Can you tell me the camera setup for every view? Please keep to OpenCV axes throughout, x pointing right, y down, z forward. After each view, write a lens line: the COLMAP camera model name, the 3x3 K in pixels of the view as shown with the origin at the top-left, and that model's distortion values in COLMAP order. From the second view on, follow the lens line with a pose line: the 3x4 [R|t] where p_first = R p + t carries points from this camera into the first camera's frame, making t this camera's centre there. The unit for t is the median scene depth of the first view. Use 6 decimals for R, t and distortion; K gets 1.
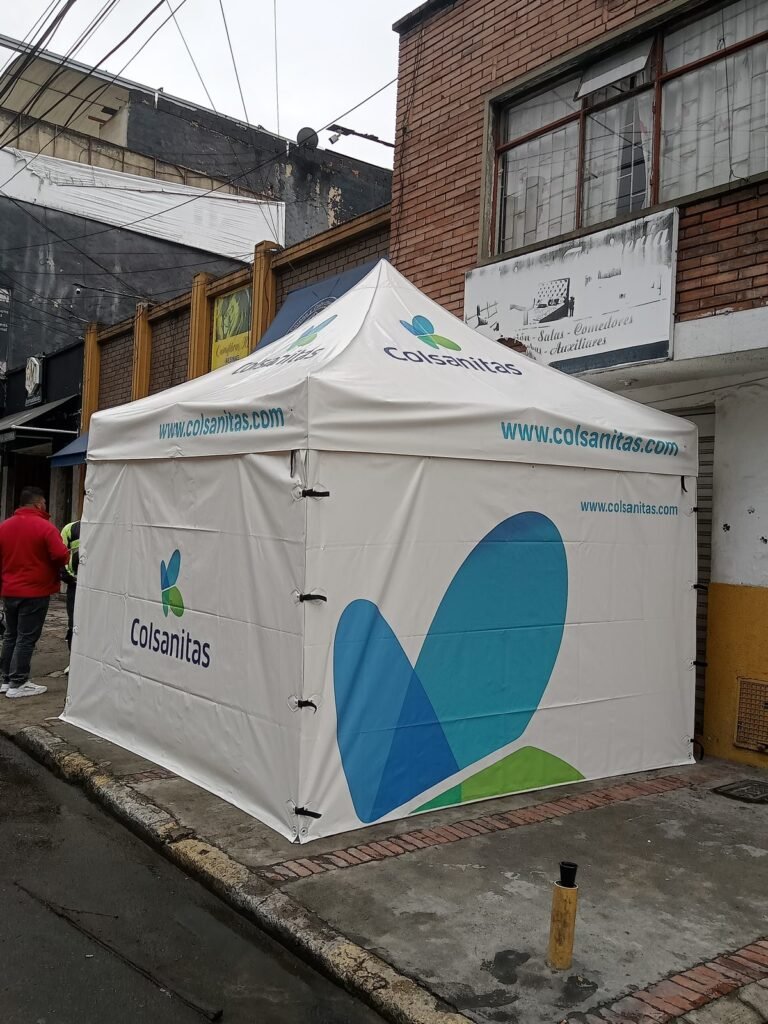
lens RADIAL K [[939.3, 0, 384.0], [0, 939.3, 512.0], [0, 0, 1]] dist [0.016042, 0.004422]
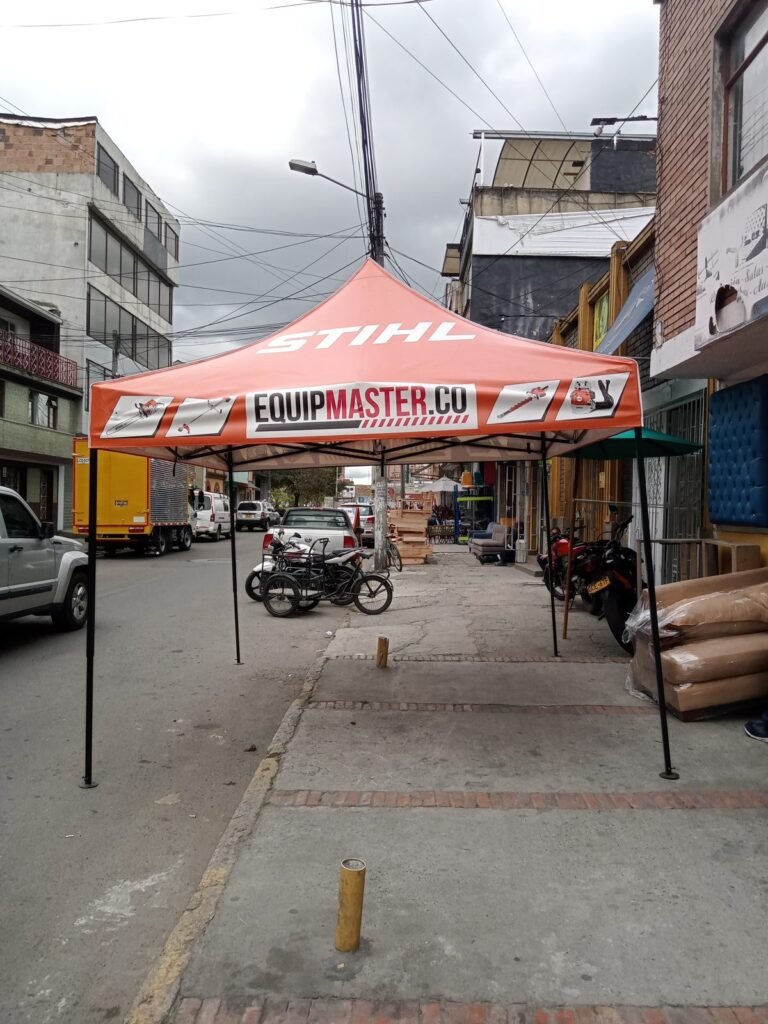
lens RADIAL K [[771.6, 0, 384.0], [0, 771.6, 512.0], [0, 0, 1]] dist [-0.000523, -0.000713]
pose [[0.790128, -0.030258, -0.612195, 0.264995], [0.039094, 0.999235, 0.001070, 0.018685], [0.611694, -0.024779, 0.790706, 0.157750]]
